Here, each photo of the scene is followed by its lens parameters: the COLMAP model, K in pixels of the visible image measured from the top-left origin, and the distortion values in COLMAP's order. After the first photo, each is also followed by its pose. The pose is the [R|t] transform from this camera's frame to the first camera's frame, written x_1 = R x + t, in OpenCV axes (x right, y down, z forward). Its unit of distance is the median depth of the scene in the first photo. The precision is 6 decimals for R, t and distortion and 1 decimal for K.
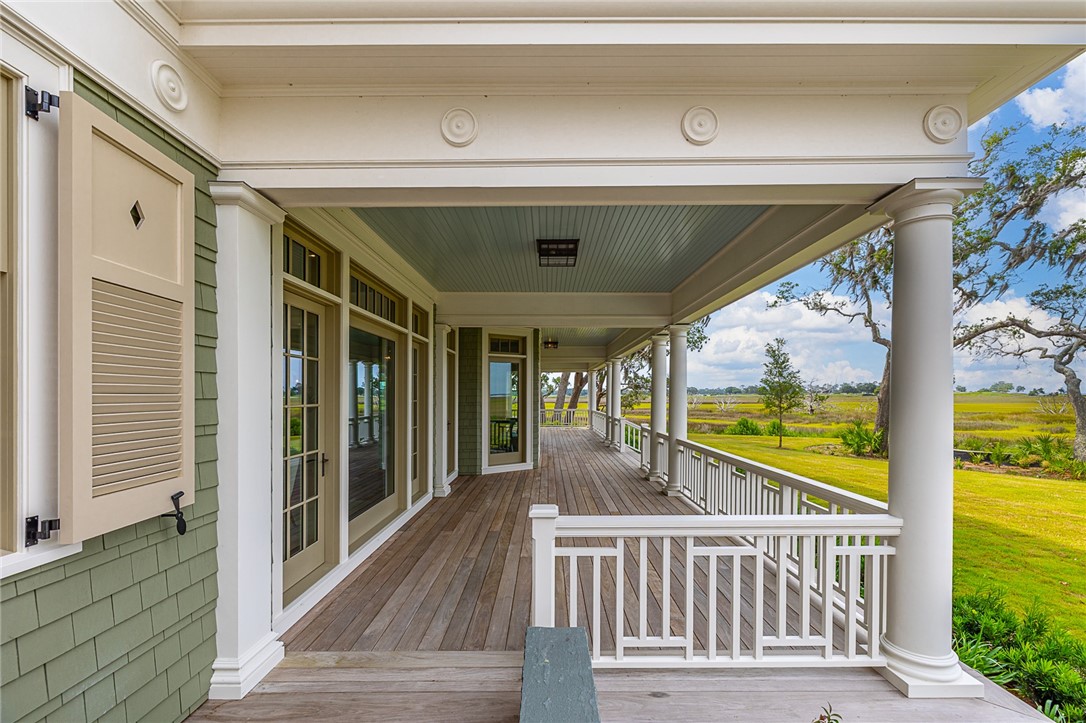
lens RADIAL K [[467.0, 0, 543.0], [0, 467.0, 361.5], [0, 0, 1]] dist [-0.000986, -0.000077]
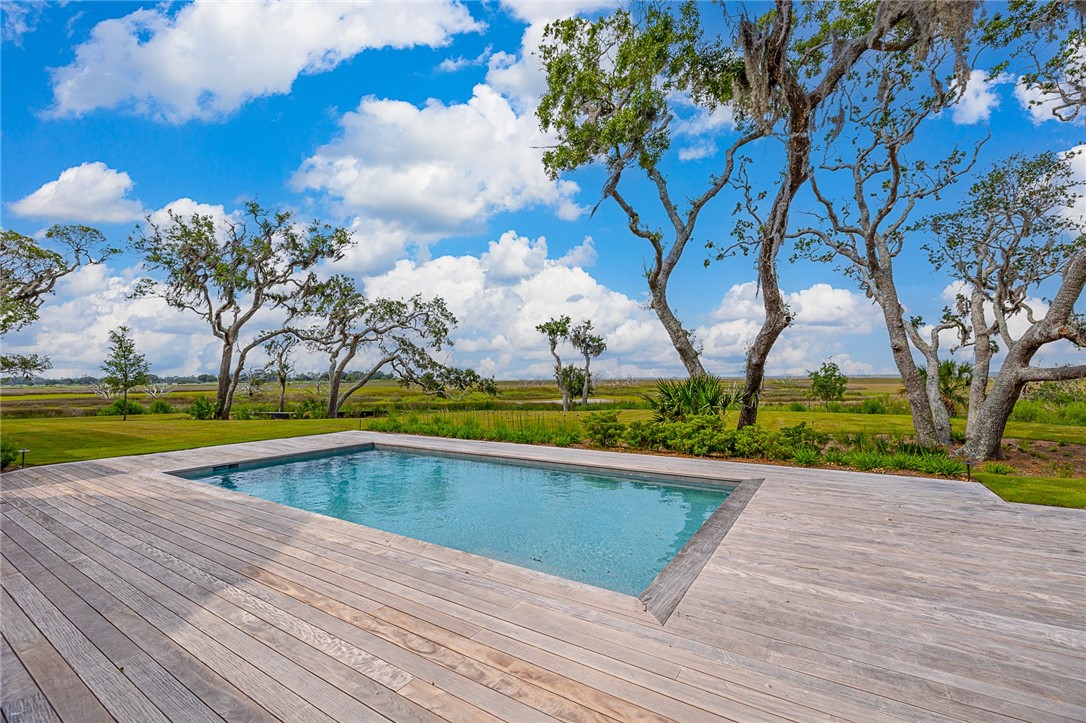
lens RADIAL K [[453.5, 0, 544.7], [0, 453.5, 344.4], [0, 0, 1]] dist [-0.001573, 0.000097]
pose [[0.535894, 0.059827, 0.842163, 0.246962], [-0.048529, 0.998020, -0.040018, -0.022583], [-0.842889, -0.019424, 0.537736, -1.106575]]
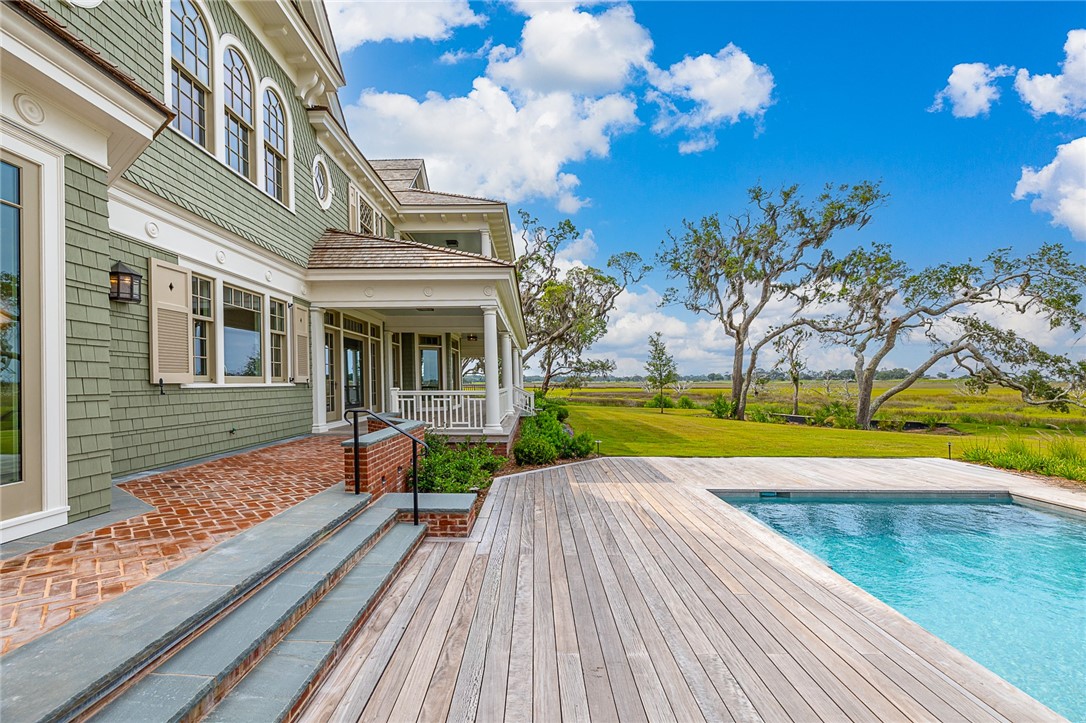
lens RADIAL K [[470.2, 0, 527.3], [0, 470.2, 363.6], [0, 0, 1]] dist [-0.000465, -0.000007]
pose [[0.999912, 0.000654, -0.013242, 0.318198], [-0.000220, 0.999465, 0.032716, -0.004453], [0.013256, -0.032711, 0.999377, -0.794547]]
